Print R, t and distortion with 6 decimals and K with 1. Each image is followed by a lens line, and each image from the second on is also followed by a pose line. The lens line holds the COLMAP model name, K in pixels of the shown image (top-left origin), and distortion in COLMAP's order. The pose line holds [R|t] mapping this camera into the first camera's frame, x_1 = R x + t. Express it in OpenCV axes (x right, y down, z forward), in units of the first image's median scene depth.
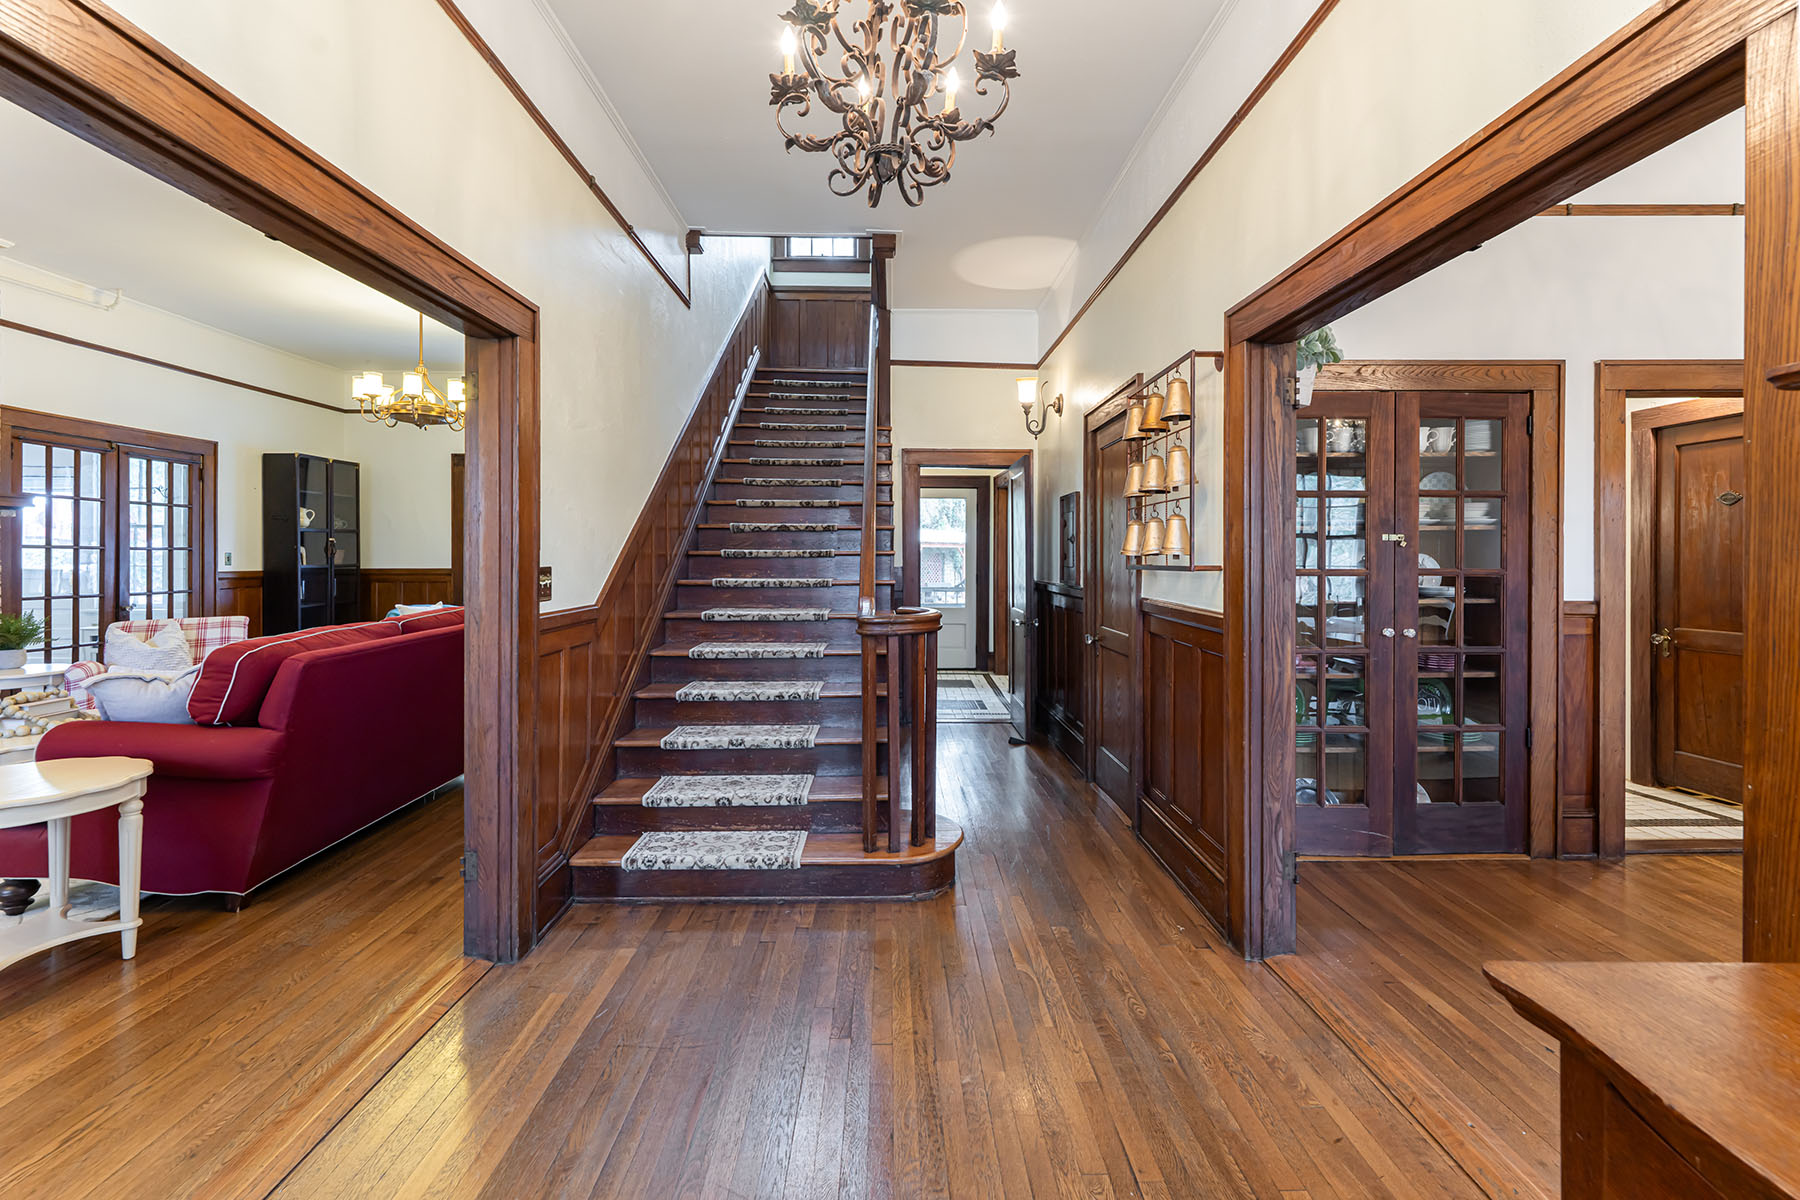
lens RADIAL K [[814.0, 0, 929.1], [0, 814.0, 556.4], [0, 0, 1]] dist [-0.005693, 0.000320]
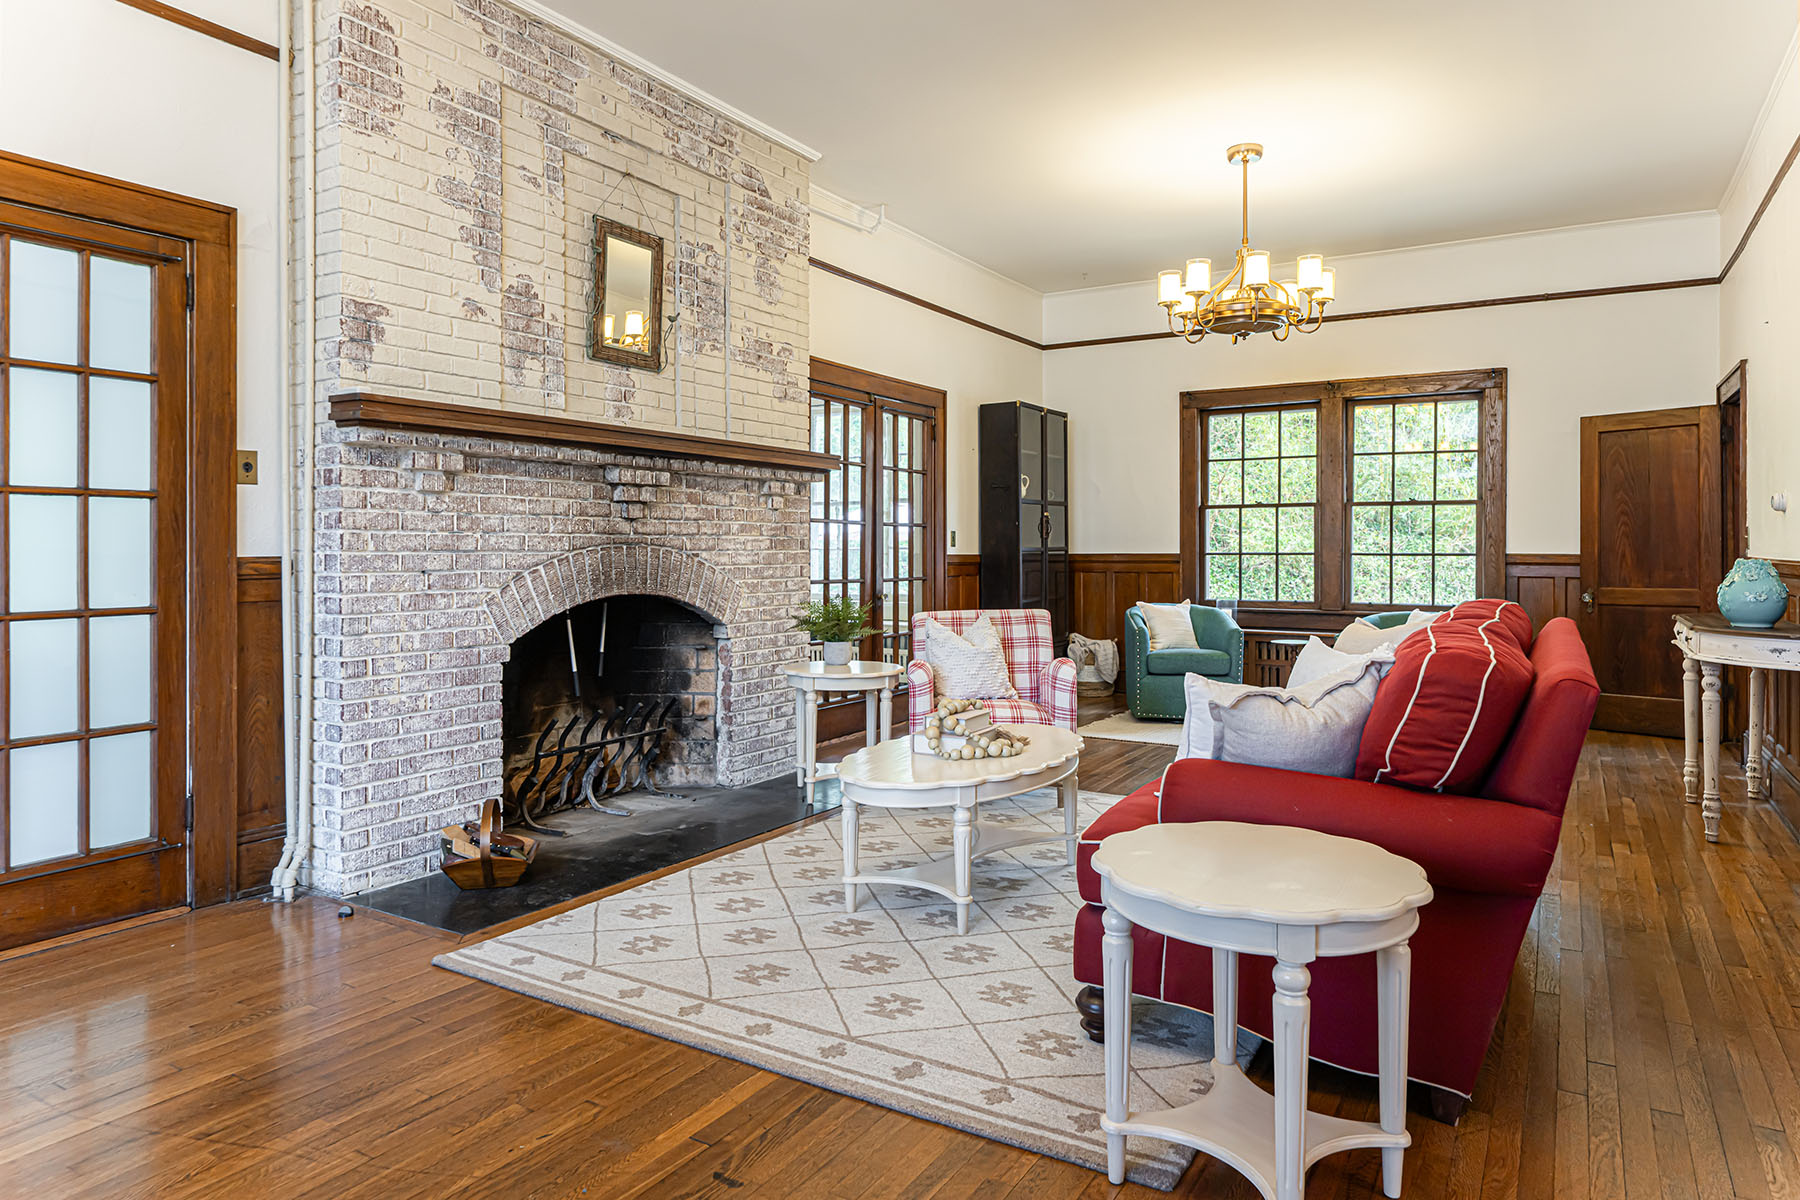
lens RADIAL K [[1107.9, 0, 897.9], [0, 1107.9, 552.9], [0, 0, 1]] dist [-0.002196, 0.000005]
pose [[0.835685, -0.002560, -0.549203, -0.374273], [0.002384, 0.999997, -0.001034, 0.021279], [0.549203, -0.000445, 0.835689, 0.075549]]
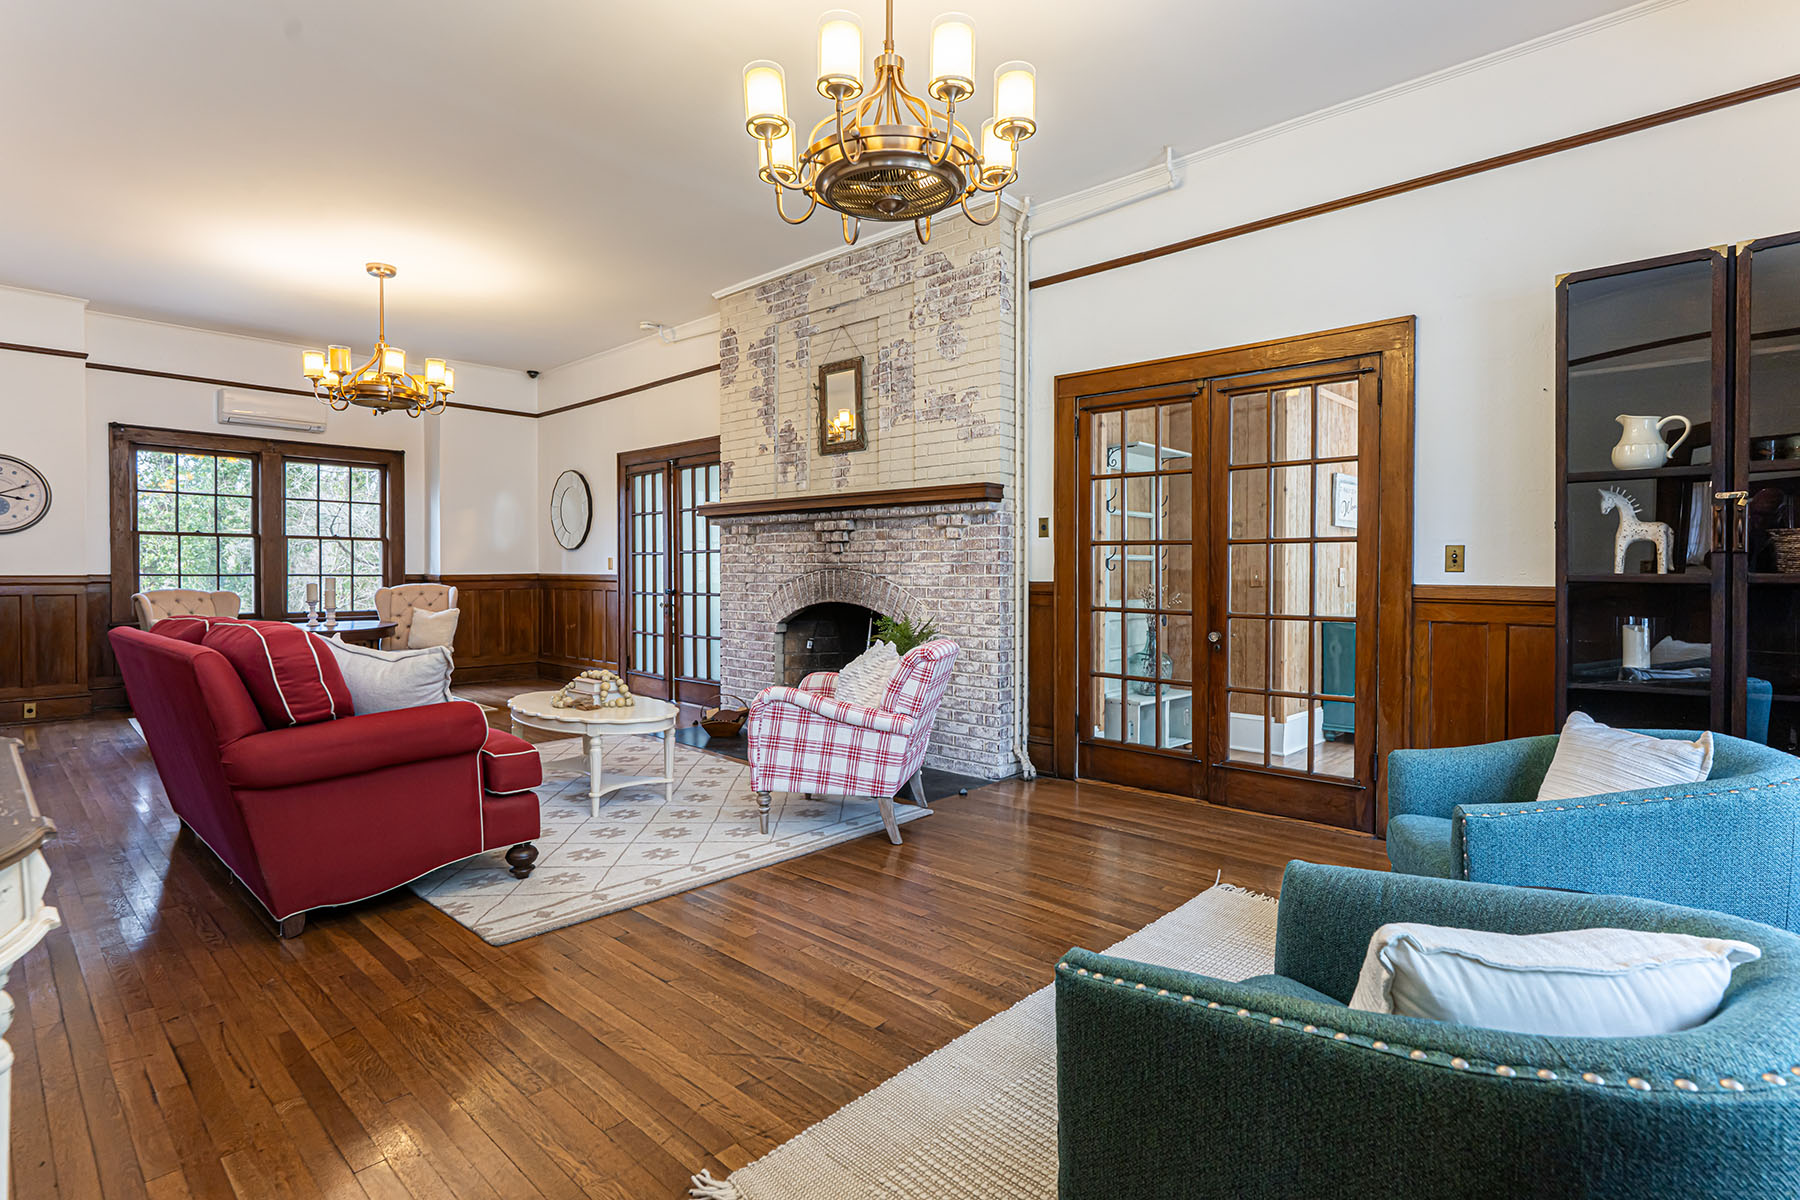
lens RADIAL K [[814.0, 0, 892.4], [0, 814.0, 589.4], [0, 0, 1]] dist [-0.005693, 0.000320]
pose [[-0.688116, 0.007614, -0.725560, -0.362326], [-0.010175, 0.999745, 0.020141, 0.017153], [0.725529, 0.021241, -0.687864, 1.292848]]
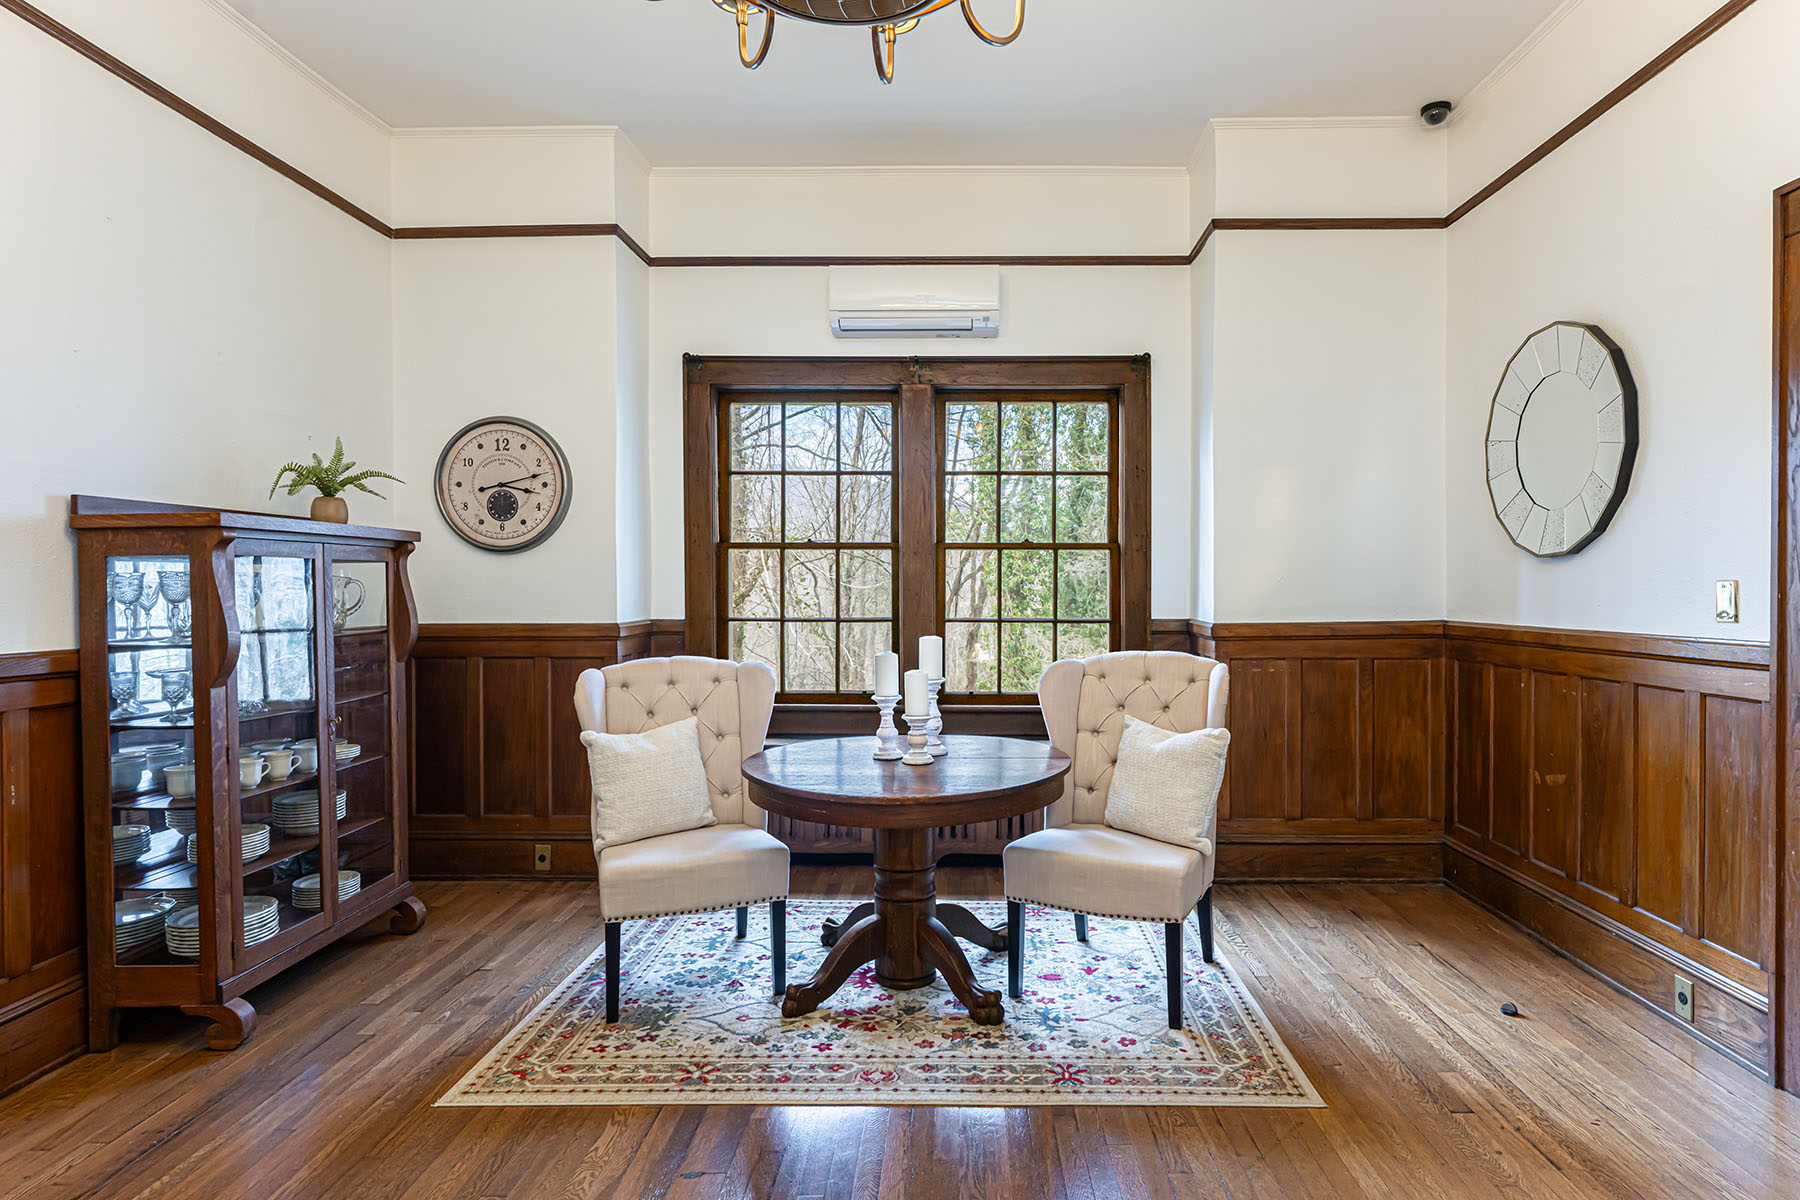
lens RADIAL K [[975.8, 0, 933.6], [0, 975.8, 593.2], [0, 0, 1]] dist [-0.003117, -0.000890]
pose [[-0.998559, -0.007102, 0.053195, -0.666987], [-0.006915, 0.999969, 0.003695, 0.004812], [-0.053220, 0.003322, -0.998577, 0.513890]]
